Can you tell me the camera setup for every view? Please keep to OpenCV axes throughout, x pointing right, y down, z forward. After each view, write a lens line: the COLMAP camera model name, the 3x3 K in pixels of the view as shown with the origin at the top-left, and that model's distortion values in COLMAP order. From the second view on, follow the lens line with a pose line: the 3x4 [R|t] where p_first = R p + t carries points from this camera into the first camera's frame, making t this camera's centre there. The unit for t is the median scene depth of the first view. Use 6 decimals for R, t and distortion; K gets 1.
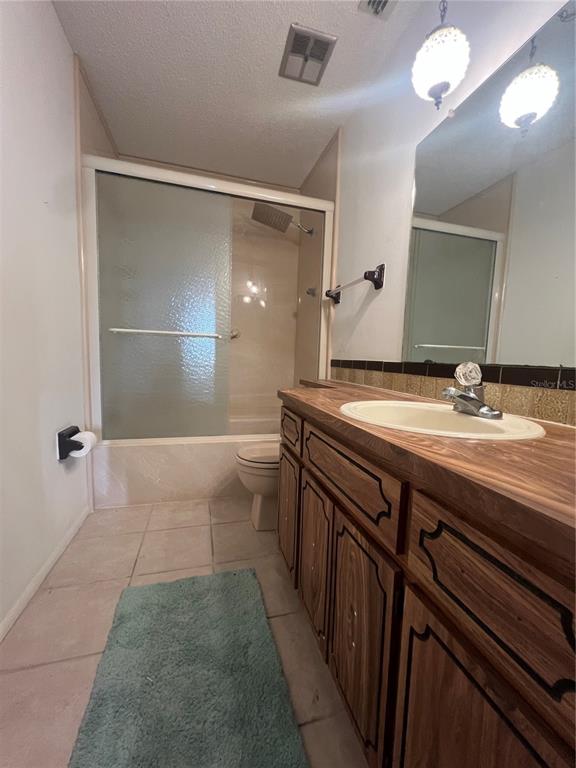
lens RADIAL K [[306.6, 0, 287.5], [0, 306.6, 385.7], [0, 0, 1]] dist [-0.000574, -0.000381]
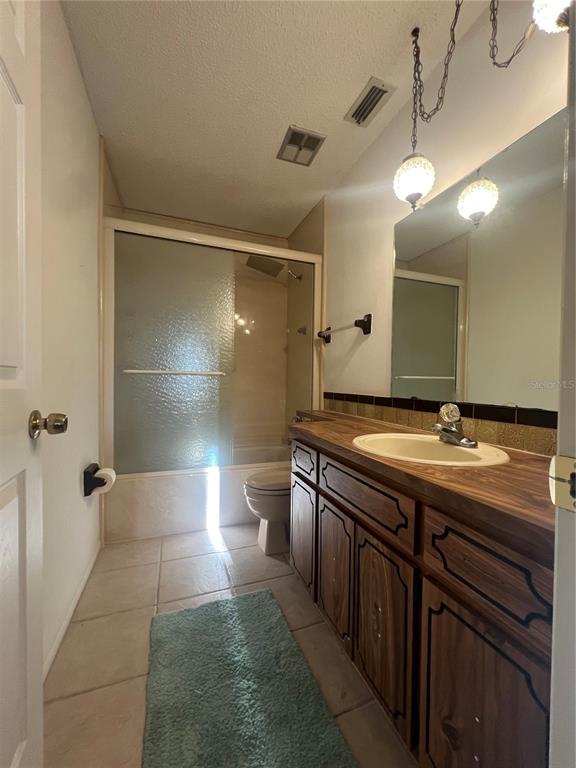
lens RADIAL K [[306.6, 0, 287.5], [0, 306.6, 385.7], [0, 0, 1]] dist [-0.000574, -0.000381]
pose [[0.996635, -0.021114, 0.079195, -0.166190], [0.026953, 0.996938, -0.073401, -0.065683], [-0.077403, 0.075289, 0.994153, -0.206967]]
